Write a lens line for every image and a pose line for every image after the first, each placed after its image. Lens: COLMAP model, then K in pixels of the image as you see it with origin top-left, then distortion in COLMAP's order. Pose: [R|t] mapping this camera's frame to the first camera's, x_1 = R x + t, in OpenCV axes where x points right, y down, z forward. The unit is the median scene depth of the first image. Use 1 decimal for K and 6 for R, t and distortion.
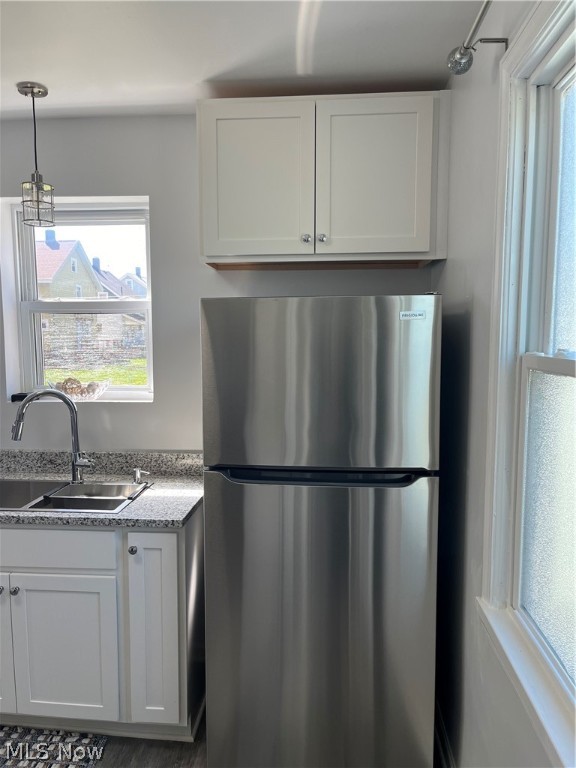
lens RADIAL K [[579.2, 0, 281.9], [0, 579.2, 394.0], [0, 0, 1]] dist [0.062229, -0.087721]
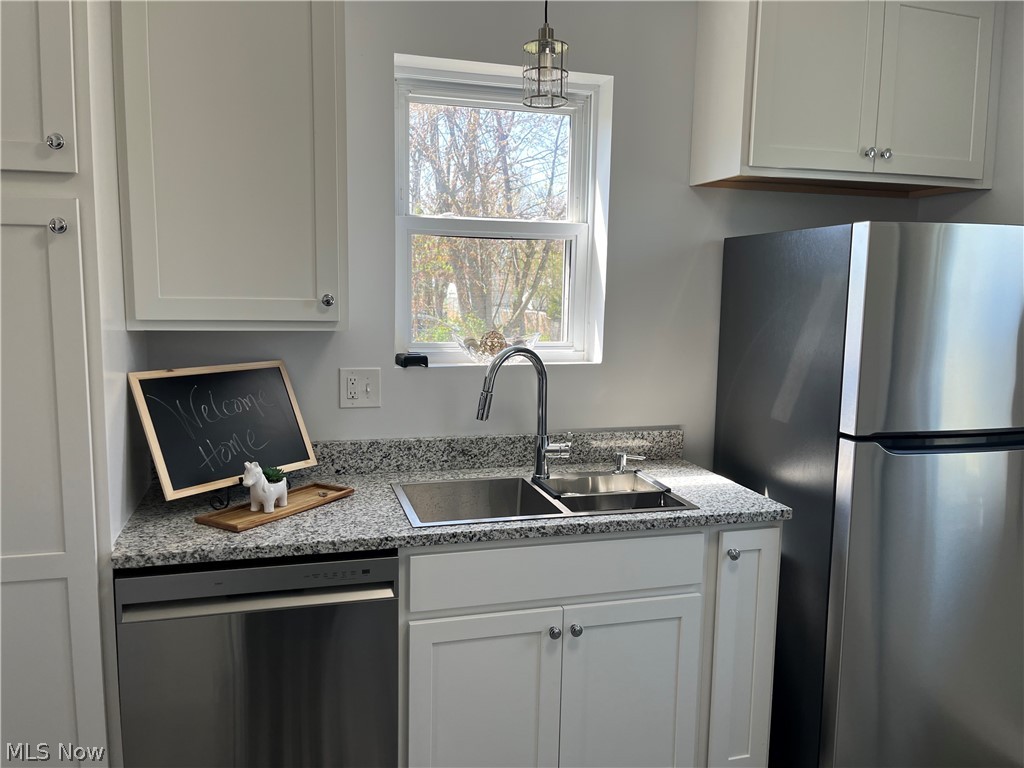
lens RADIAL K [[772.2, 0, 511.7], [0, 772.2, 386.6], [0, 0, 1]] dist [0.062229, -0.087721]
pose [[0.933615, -0.029131, 0.357091, -0.794485], [0.019493, 0.999343, 0.030561, 0.013720], [-0.357747, -0.021572, 0.933569, 0.155733]]
